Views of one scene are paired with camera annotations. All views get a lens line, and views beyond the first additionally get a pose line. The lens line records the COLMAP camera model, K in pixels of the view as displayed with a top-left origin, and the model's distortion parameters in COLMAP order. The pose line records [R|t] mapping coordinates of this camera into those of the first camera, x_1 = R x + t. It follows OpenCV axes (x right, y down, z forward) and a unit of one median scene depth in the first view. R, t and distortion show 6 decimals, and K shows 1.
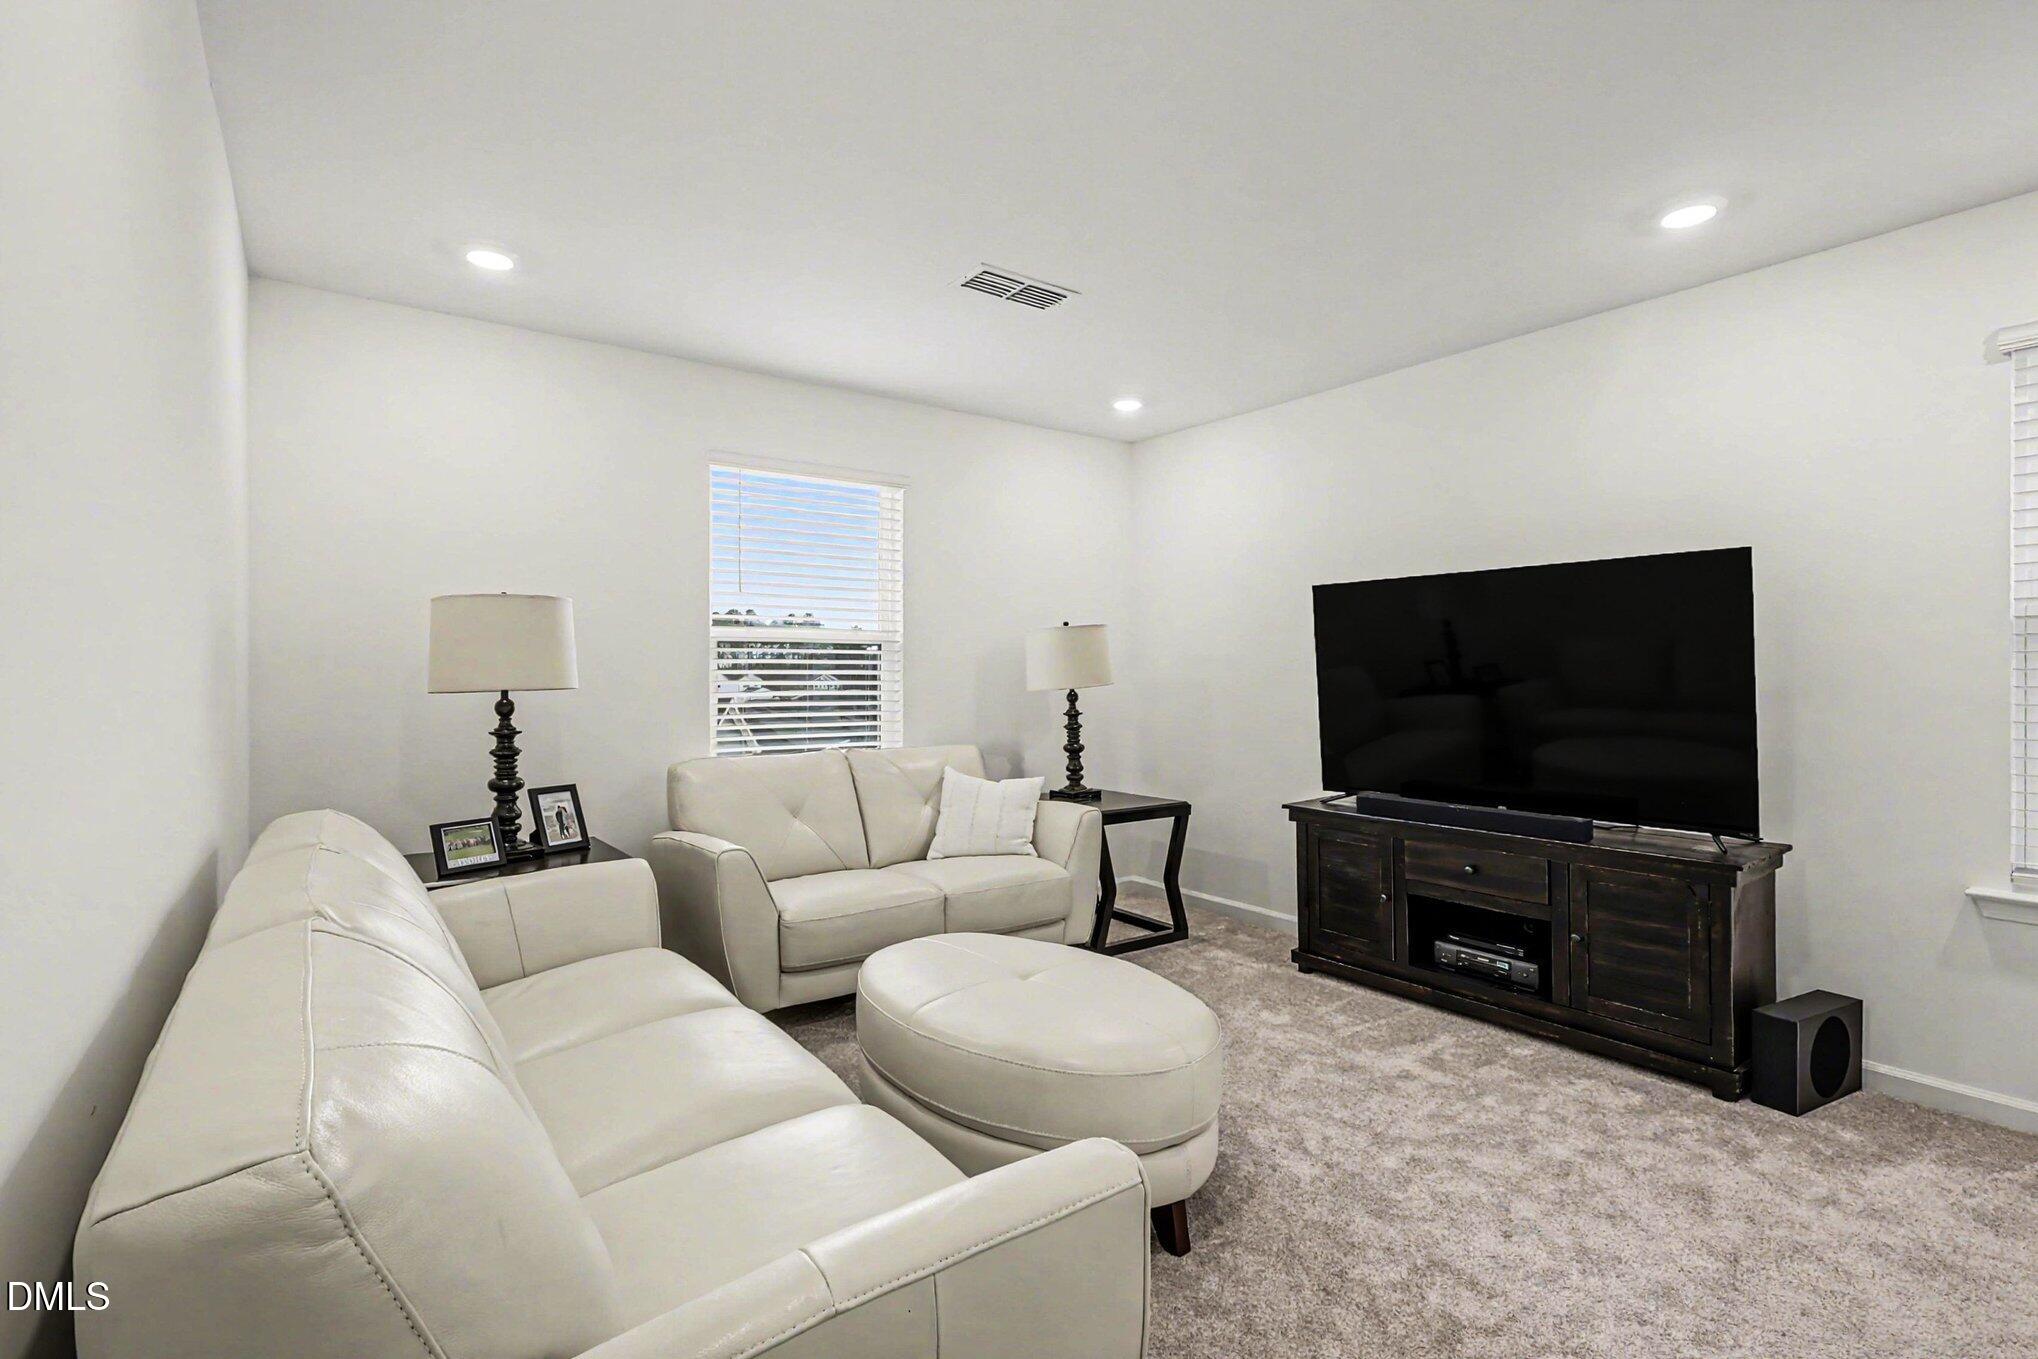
lens RADIAL K [[966.6, 0, 1014.1], [0, 966.6, 676.1], [0, 0, 1]] dist [-0.000369, 0.000101]
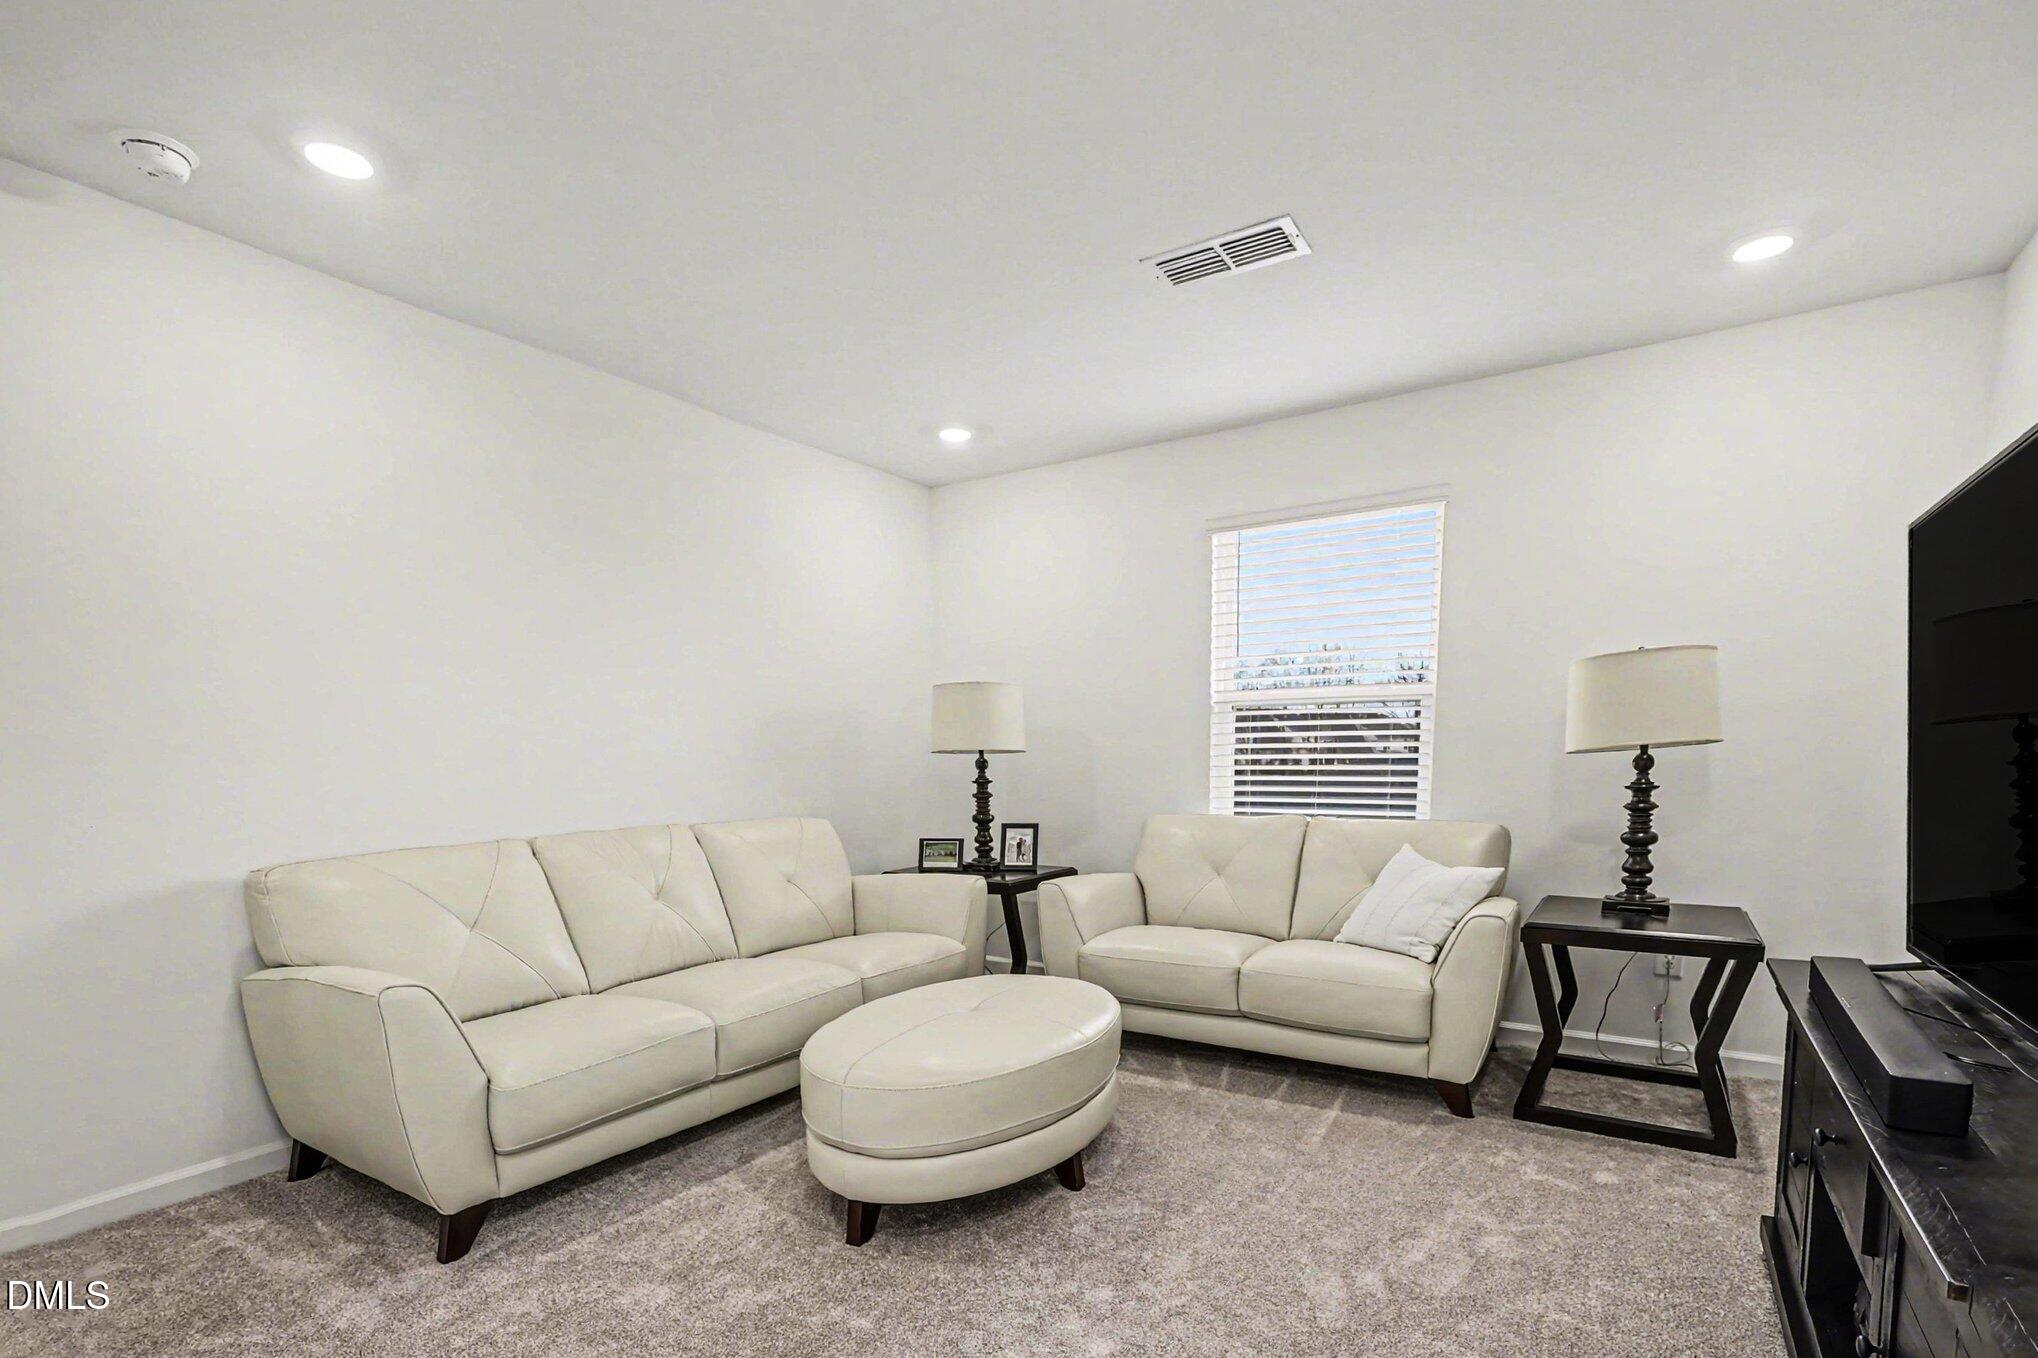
lens RADIAL K [[858.6, 0, 1020.0], [0, 858.6, 833.5], [0, 0, 1]] dist [0.000729, 0.000178]
pose [[0.409520, 0.090635, -0.907788, 0.608100], [0.015930, 0.994191, 0.106448, 0.000855], [0.912162, -0.058054, 0.405697, 0.512040]]
